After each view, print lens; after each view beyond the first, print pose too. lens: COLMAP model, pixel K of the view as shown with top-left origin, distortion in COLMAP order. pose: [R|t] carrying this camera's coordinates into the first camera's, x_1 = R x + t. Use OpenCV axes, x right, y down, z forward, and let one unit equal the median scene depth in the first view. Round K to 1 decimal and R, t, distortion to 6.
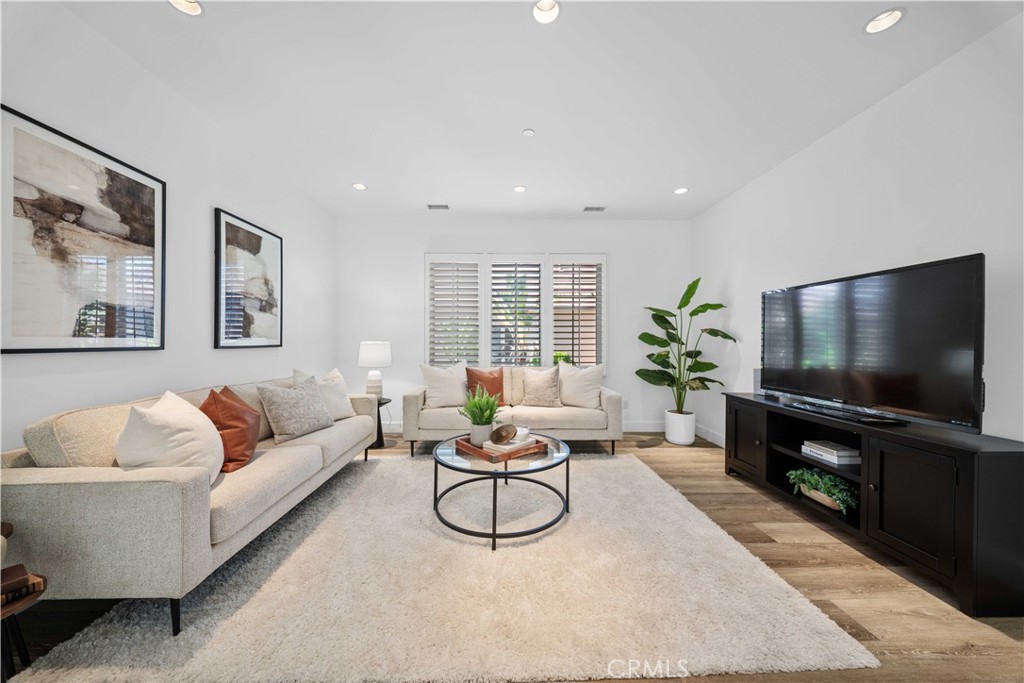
lens RADIAL K [[357.7, 0, 507.7], [0, 357.7, 341.8], [0, 0, 1]] dist [-0.001368, -0.001557]
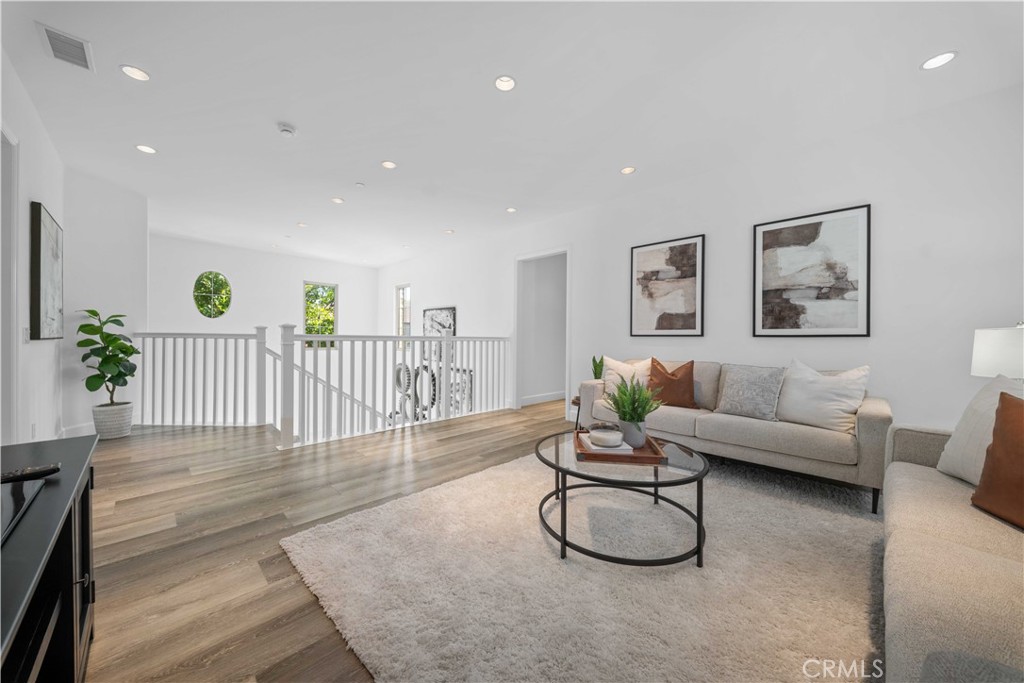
lens RADIAL K [[357.7, 0, 511.4], [0, 357.7, 338.0], [0, 0, 1]] dist [-0.001368, -0.001557]
pose [[-0.723991, -0.003700, -0.689800, 0.816143], [-0.007927, 0.999964, 0.002956, 0.031190], [0.689764, 0.007608, -0.723994, 1.599214]]
